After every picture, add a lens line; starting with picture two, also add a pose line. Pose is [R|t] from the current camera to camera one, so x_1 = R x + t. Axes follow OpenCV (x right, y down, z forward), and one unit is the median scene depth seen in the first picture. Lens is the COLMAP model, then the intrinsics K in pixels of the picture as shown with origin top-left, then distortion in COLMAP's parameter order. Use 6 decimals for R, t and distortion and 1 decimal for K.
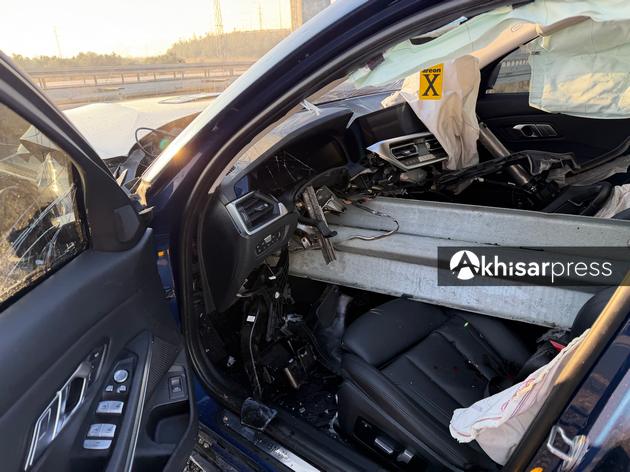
lens RADIAL K [[439.6, 0, 317.1], [0, 439.6, 240.5], [0, 0, 1]] dist [0.075414, -0.103278]
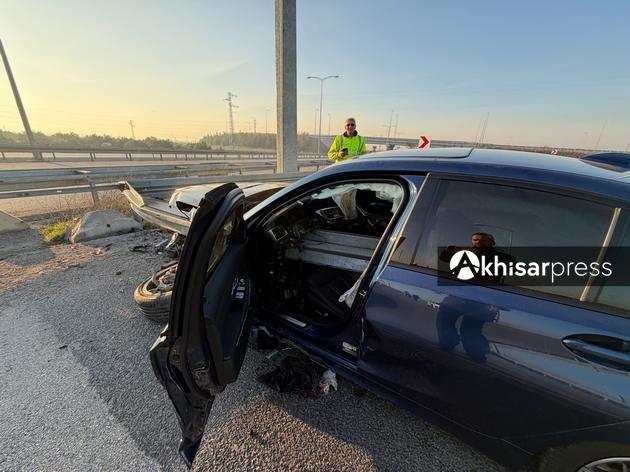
lens RADIAL K [[249.9, 0, 315.6], [0, 249.9, 236.8], [0, 0, 1]] dist [-0.005055, 0.001926]
pose [[0.991098, 0.031904, 0.129255, -0.084354], [-0.024392, 0.997943, -0.059288, 0.041829], [-0.130881, 0.055608, 0.989837, -0.547076]]
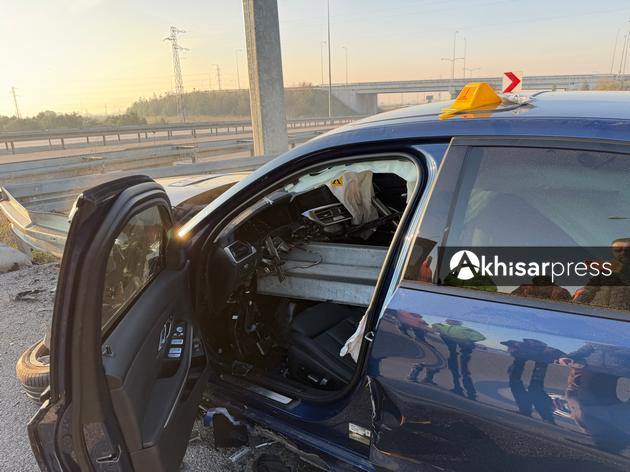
lens RADIAL K [[439.6, 0, 312.6], [0, 439.6, 233.8], [0, 0, 1]] dist [0.075414, -0.103278]
pose [[0.996540, -0.027457, 0.078450, 0.018553], [0.037077, 0.991596, -0.123943, 0.079728], [-0.074388, 0.126423, 0.989183, -0.675727]]
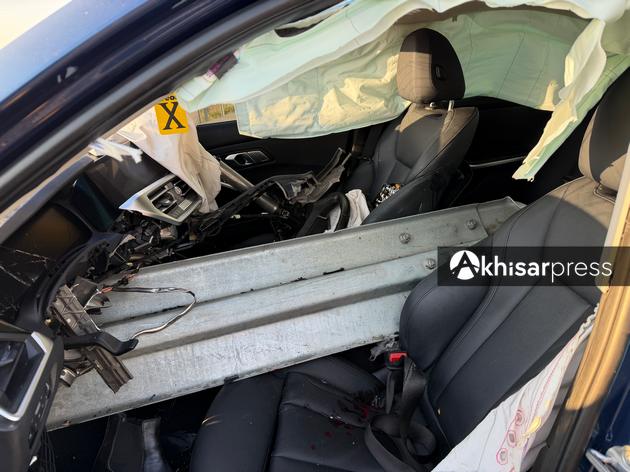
lens RADIAL K [[439.6, 0, 317.5], [0, 439.6, 239.4], [0, 0, 1]] dist [0.075414, -0.103278]
pose [[0.697934, -0.260424, 0.667134, -0.146807], [0.319016, 0.947067, 0.035956, -0.085605], [-0.641185, 0.187732, 0.744069, 0.282456]]
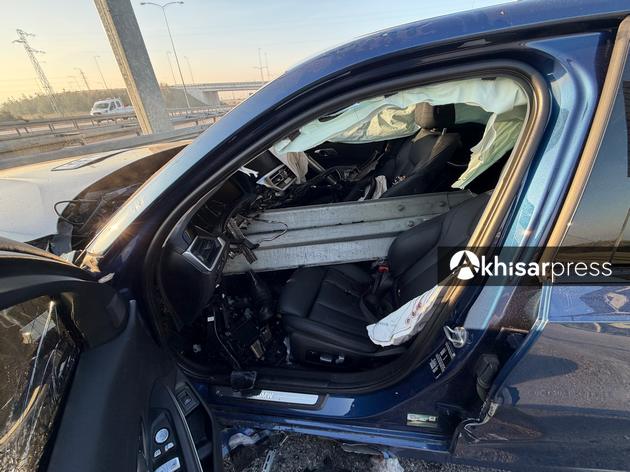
lens RADIAL K [[249.9, 0, 314.0], [0, 249.9, 235.9], [0, 0, 1]] dist [-0.005055, 0.001926]
pose [[0.852928, -0.273502, 0.444647, -0.144639], [0.231370, 0.961595, 0.147660, -0.112398], [-0.467955, -0.023065, 0.883451, 0.150627]]
